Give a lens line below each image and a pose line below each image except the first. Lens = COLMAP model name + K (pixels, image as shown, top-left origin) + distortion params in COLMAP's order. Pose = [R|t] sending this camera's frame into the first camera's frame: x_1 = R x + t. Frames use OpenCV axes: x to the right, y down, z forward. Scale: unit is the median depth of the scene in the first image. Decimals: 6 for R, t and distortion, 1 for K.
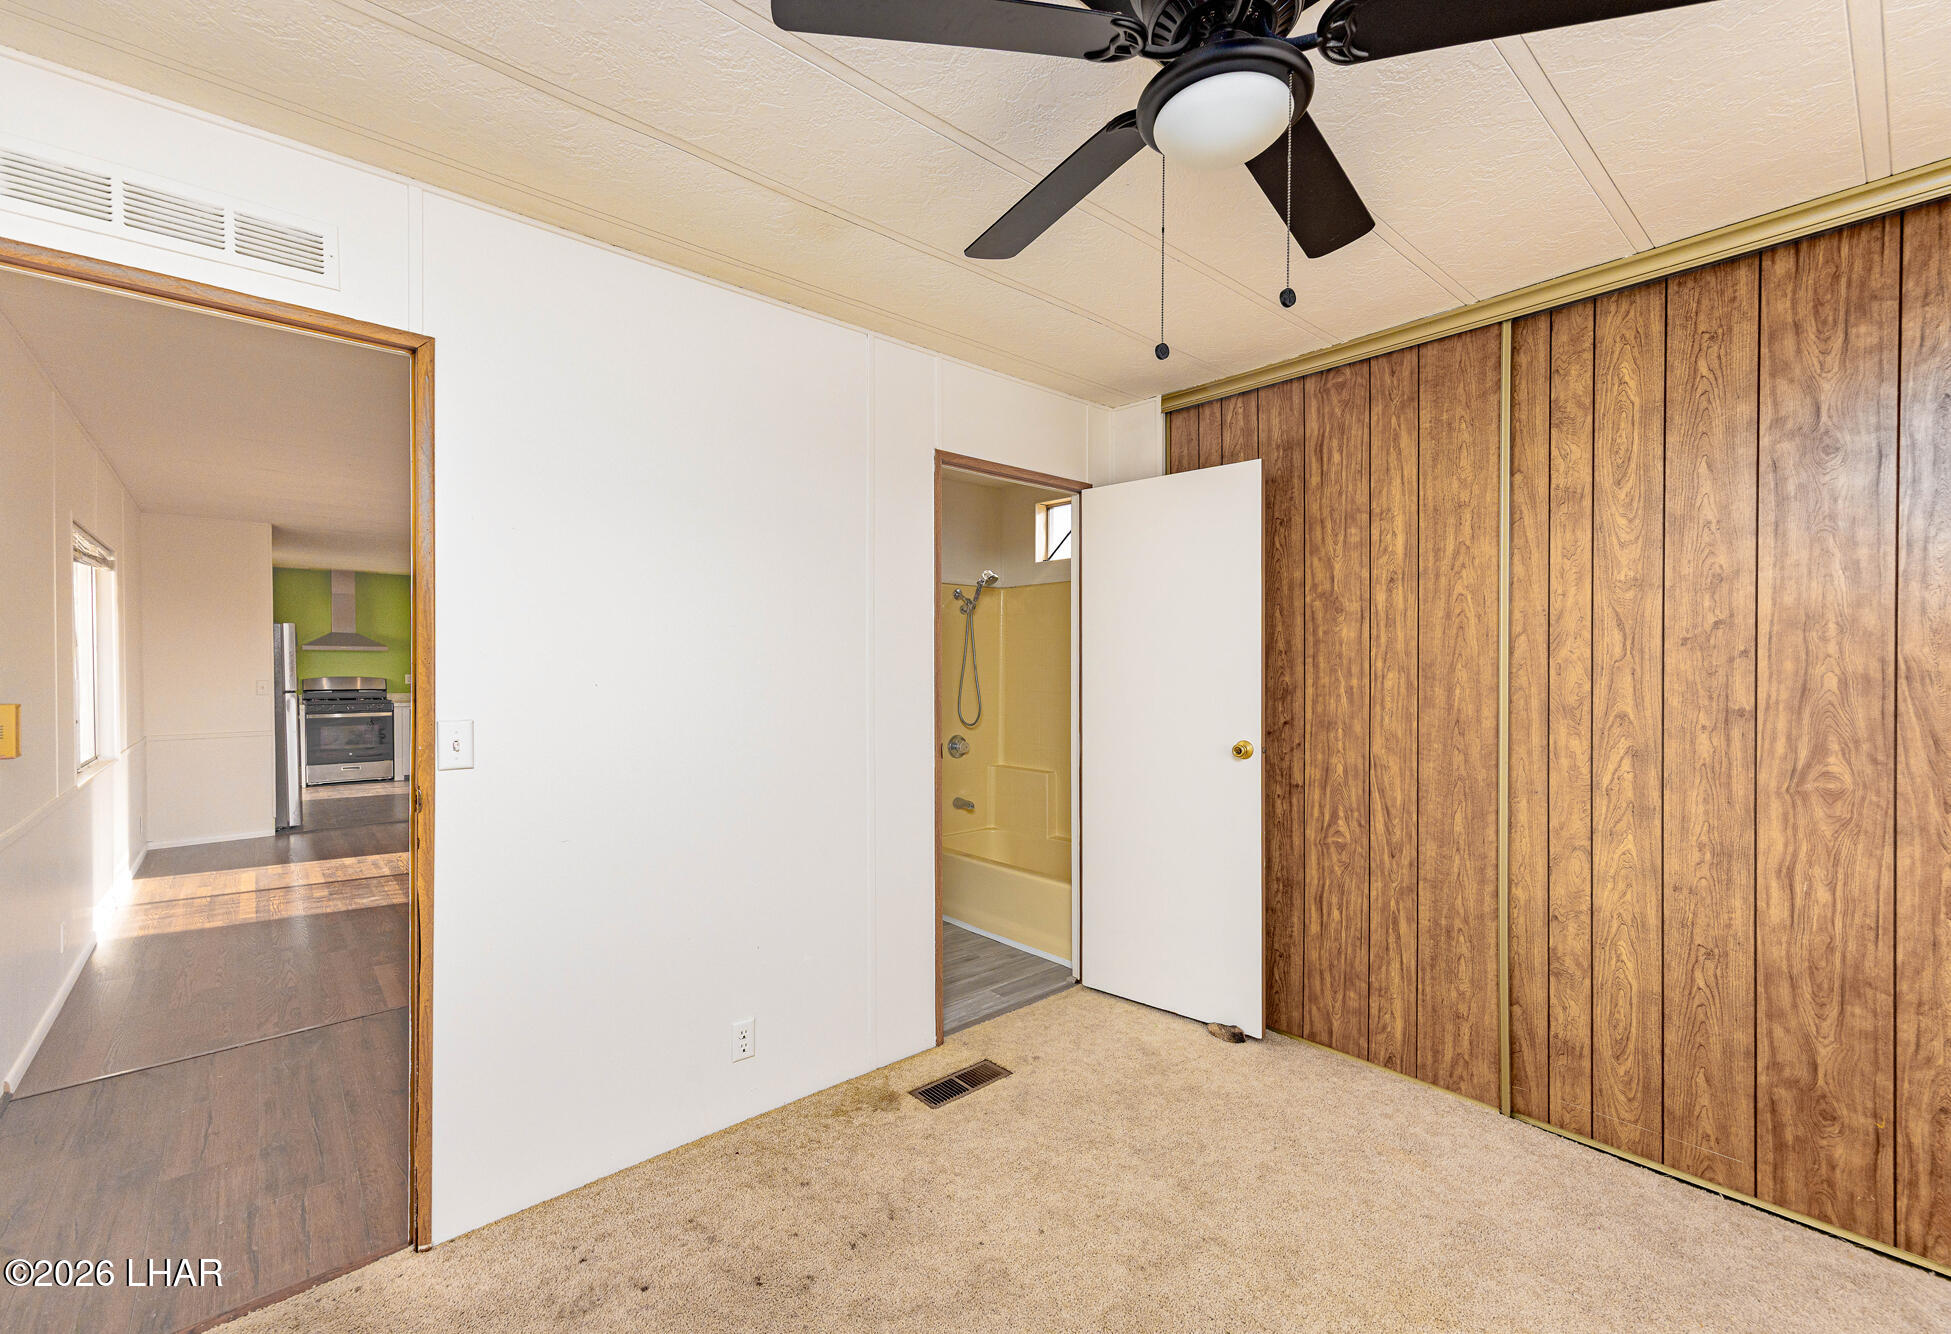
lens RADIAL K [[812.7, 0, 1005.0], [0, 812.7, 685.5], [0, 0, 1]] dist [0.002713, 0.000171]
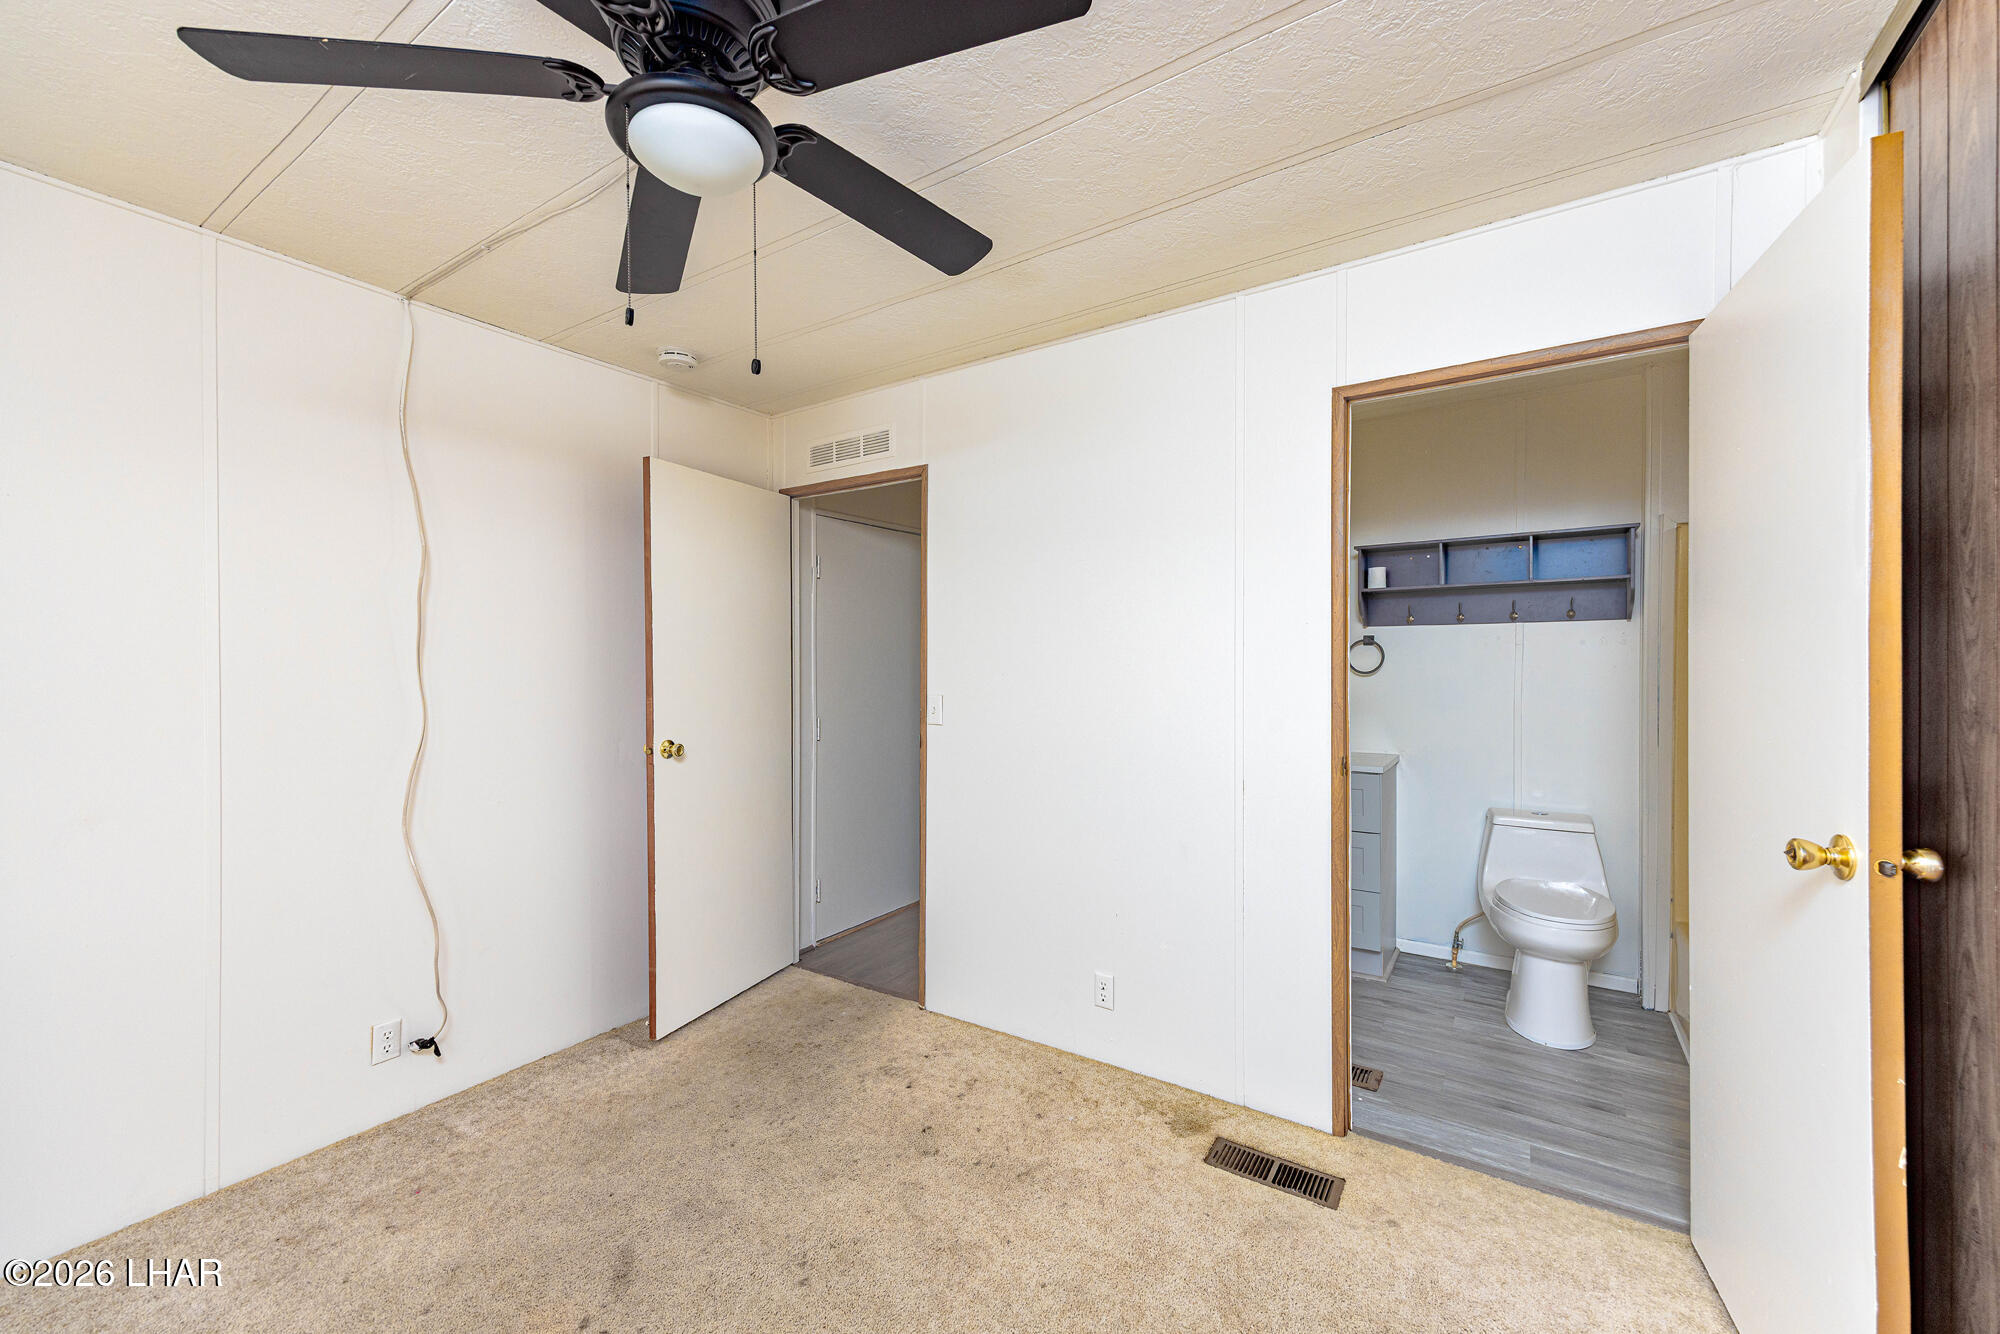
lens RADIAL K [[784.2, 0, 1008.4], [0, 784.2, 677.9], [0, 0, 1]] dist [-0.000296, -0.000004]
pose [[0.251653, 0.018749, -0.967636, 0.682816], [-0.023411, 0.999638, 0.013281, -0.011690], [0.967534, 0.019312, 0.252001, 0.577218]]
